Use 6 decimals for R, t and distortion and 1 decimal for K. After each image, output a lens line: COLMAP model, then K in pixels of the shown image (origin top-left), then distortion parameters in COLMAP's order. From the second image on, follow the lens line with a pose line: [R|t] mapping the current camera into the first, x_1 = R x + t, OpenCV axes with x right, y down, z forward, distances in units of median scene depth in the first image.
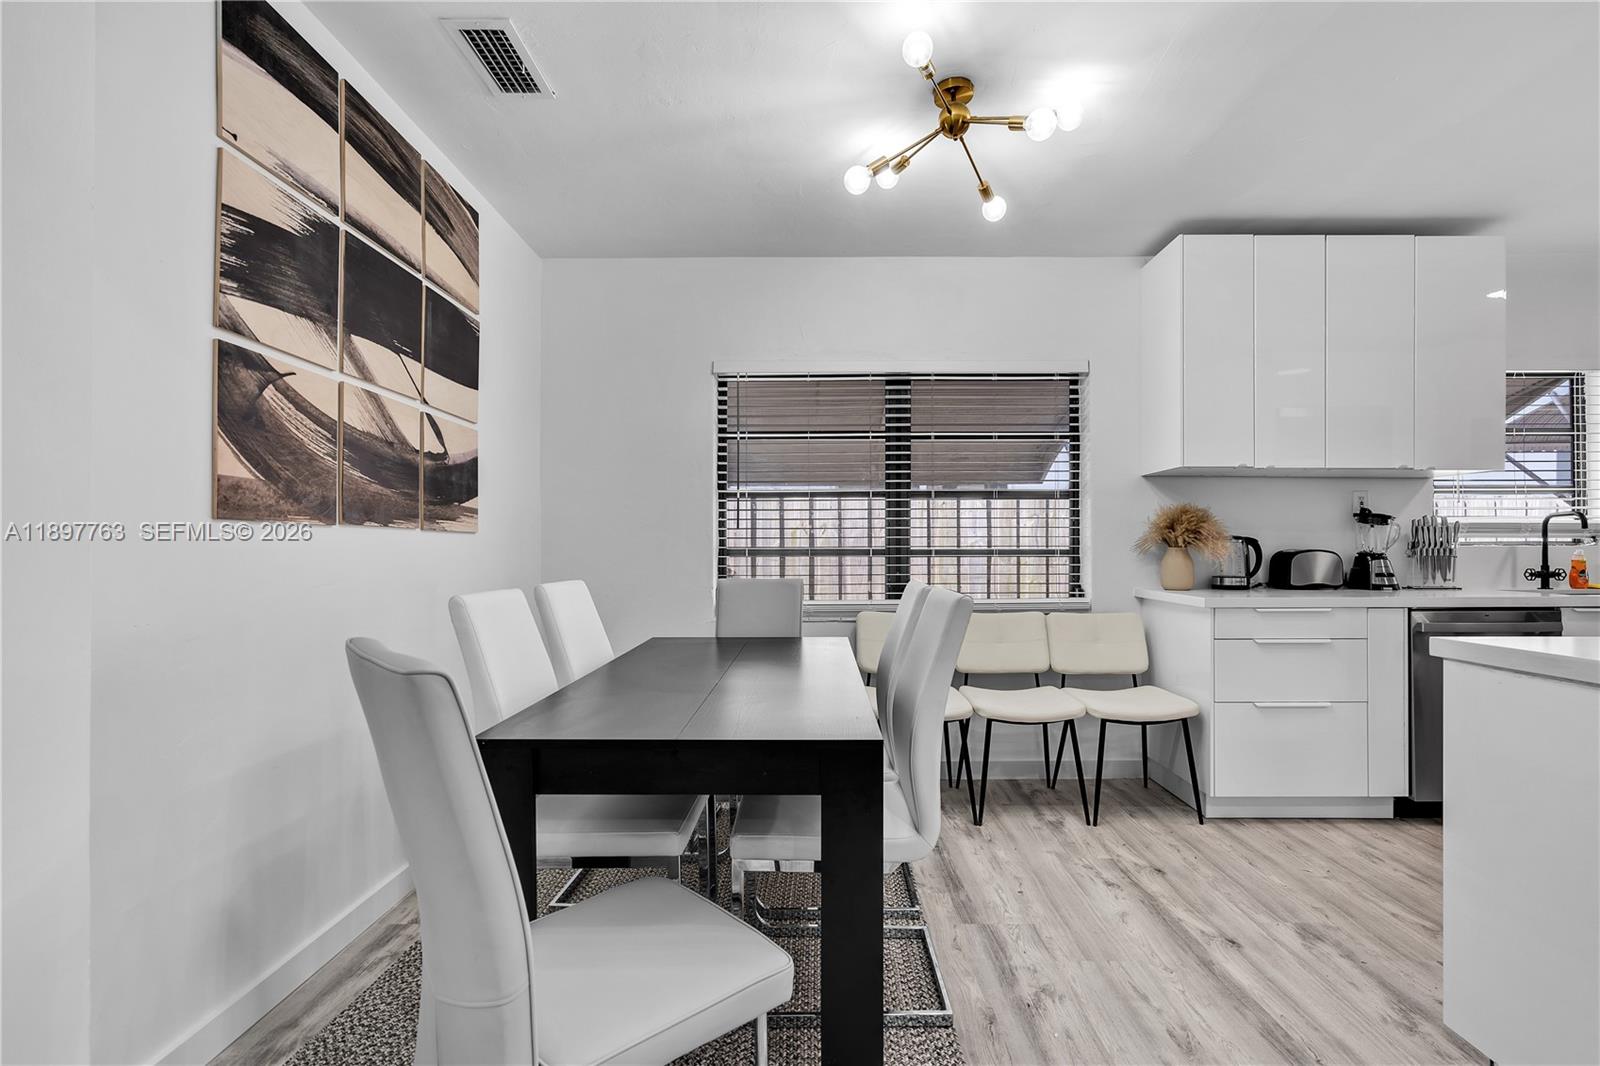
lens RADIAL K [[732.6, 0, 820.0], [0, 732.6, 540.7], [0, 0, 1]] dist [-0.000633, -0.001140]
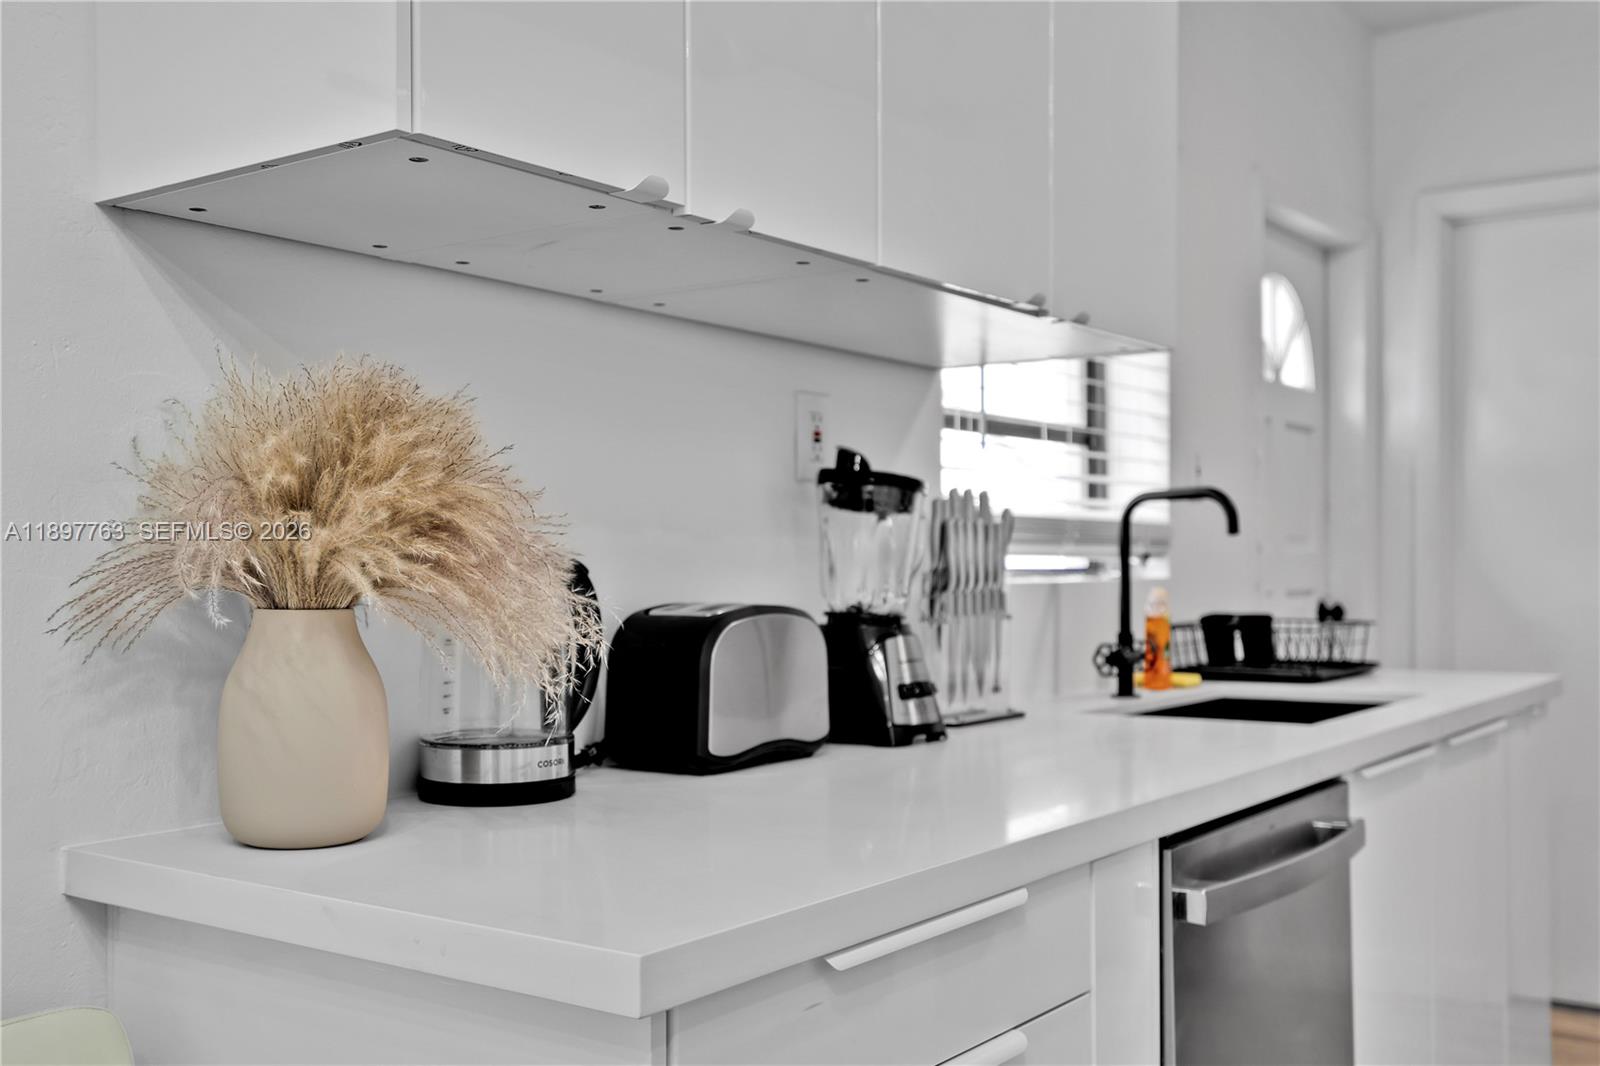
lens RADIAL K [[1635.6, 0, 767.6], [0, 1635.6, 580.2], [0, 0, 1]] dist [-0.001461, 0.000000]
pose [[0.601193, -0.009129, 0.799052, 0.247548], [-0.003558, 0.999894, 0.014101, -0.004778], [-0.799096, -0.011320, 0.601097, 0.714390]]
